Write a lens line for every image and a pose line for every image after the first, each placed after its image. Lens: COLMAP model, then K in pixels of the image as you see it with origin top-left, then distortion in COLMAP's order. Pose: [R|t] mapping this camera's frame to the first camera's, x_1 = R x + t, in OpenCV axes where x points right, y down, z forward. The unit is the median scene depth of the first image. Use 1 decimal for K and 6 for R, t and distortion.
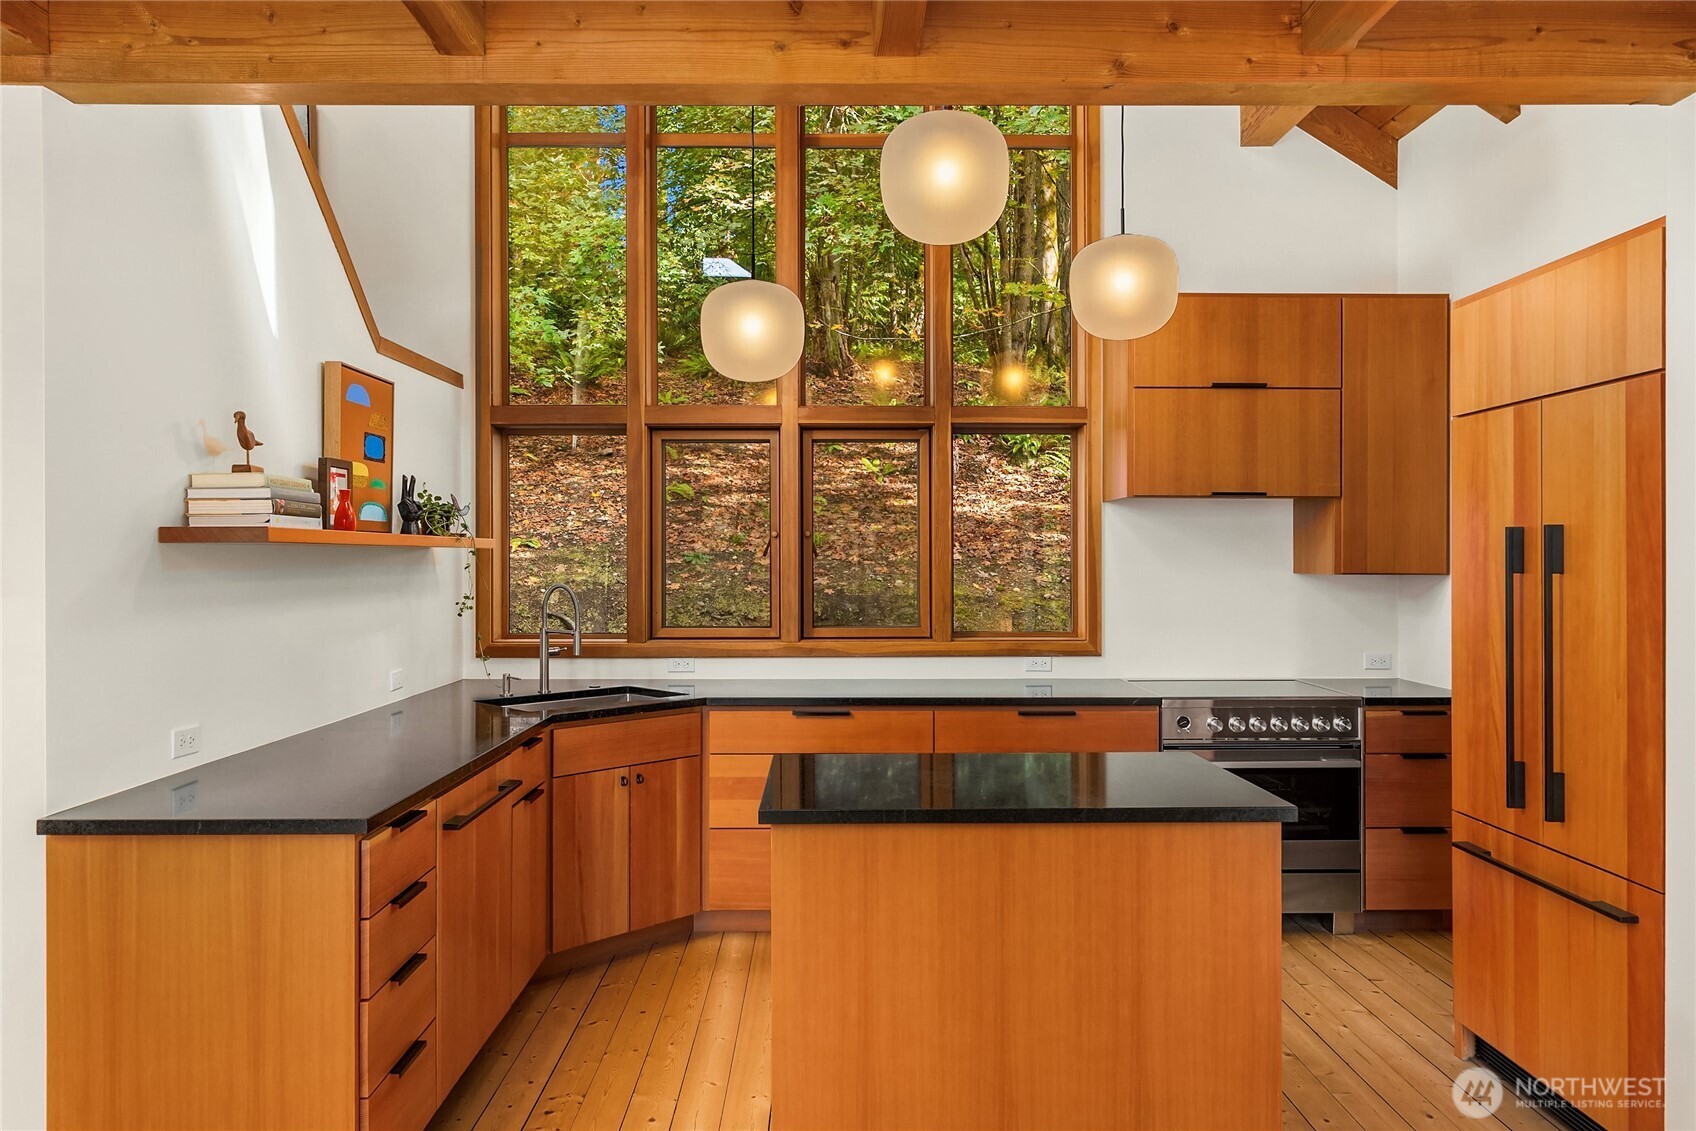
lens RADIAL K [[1161.5, 0, 846.7], [0, 1161.5, 562.1], [0, 0, 1]] dist [0.003989, 0.003570]
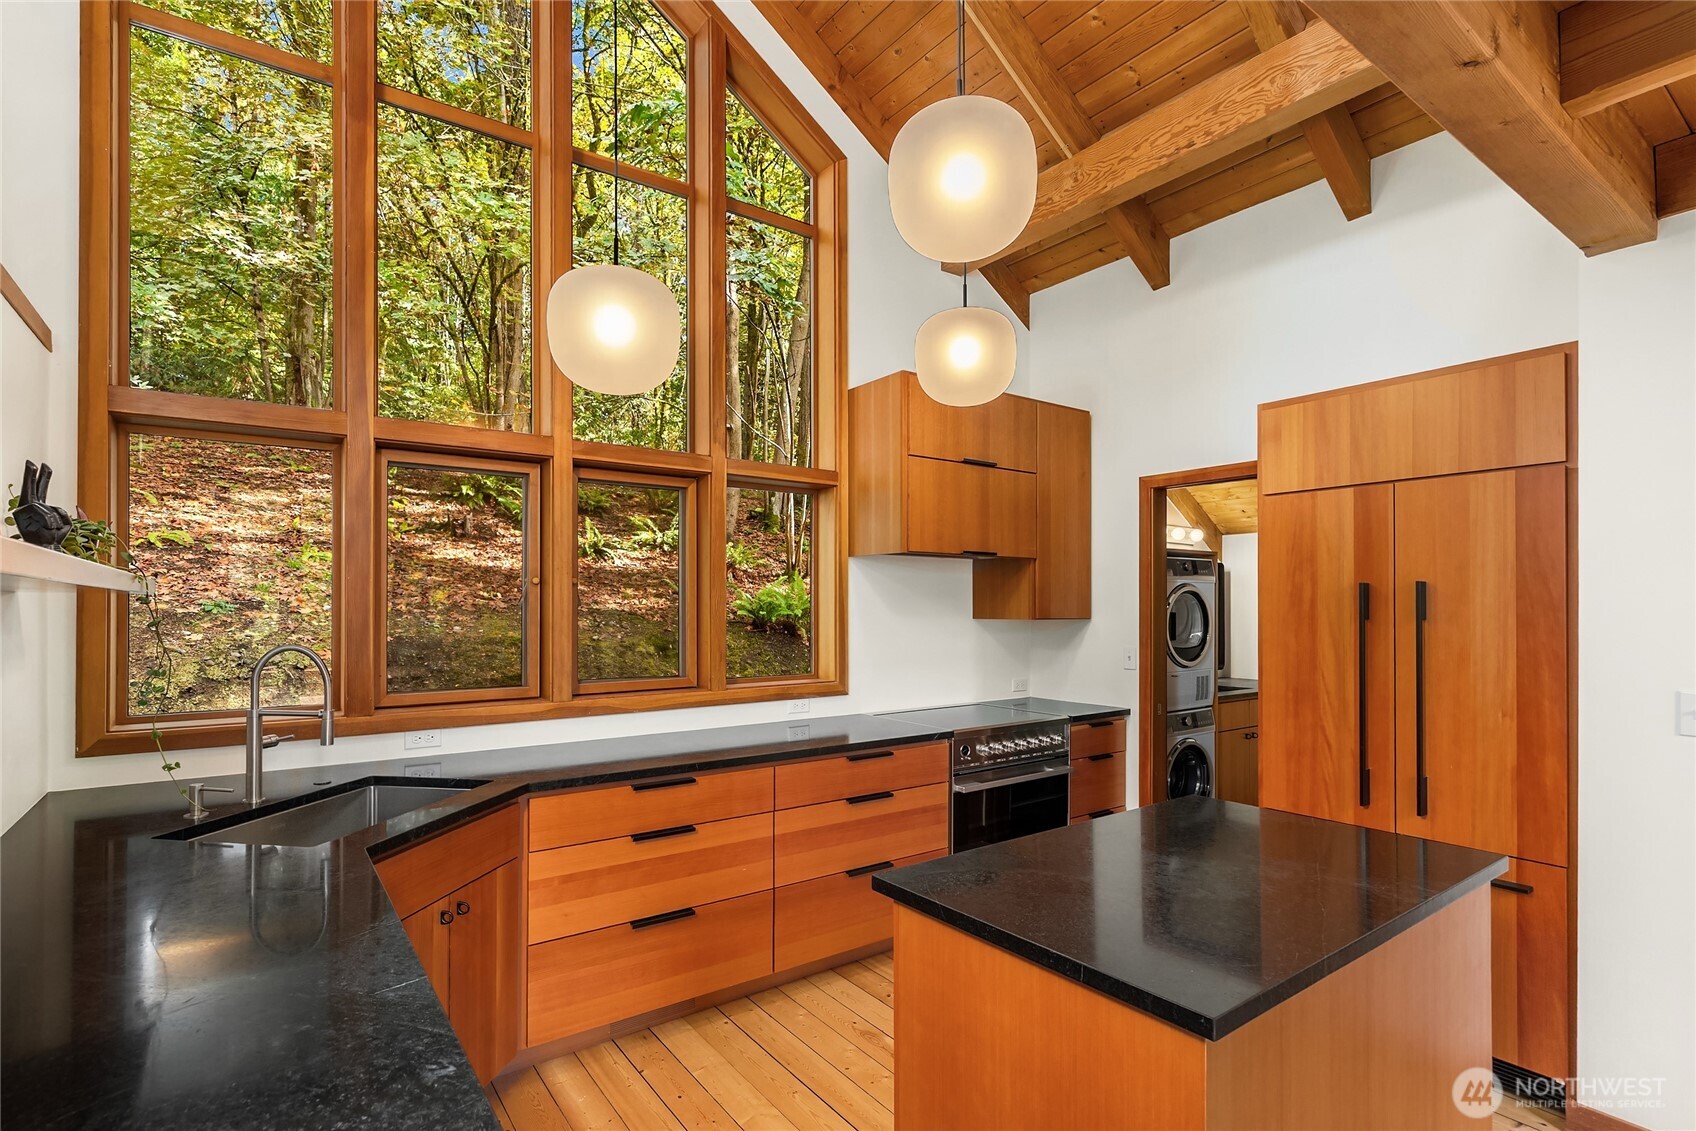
lens RADIAL K [[808.2, 0, 849.3], [0, 808.2, 601.8], [0, 0, 1]] dist [-0.000853, 0.000605]
pose [[0.810290, 0.002253, 0.586024, -0.263010], [0.002698, 0.999968, -0.007575, -0.003065], [-0.586022, 0.007720, 0.810258, 0.413624]]
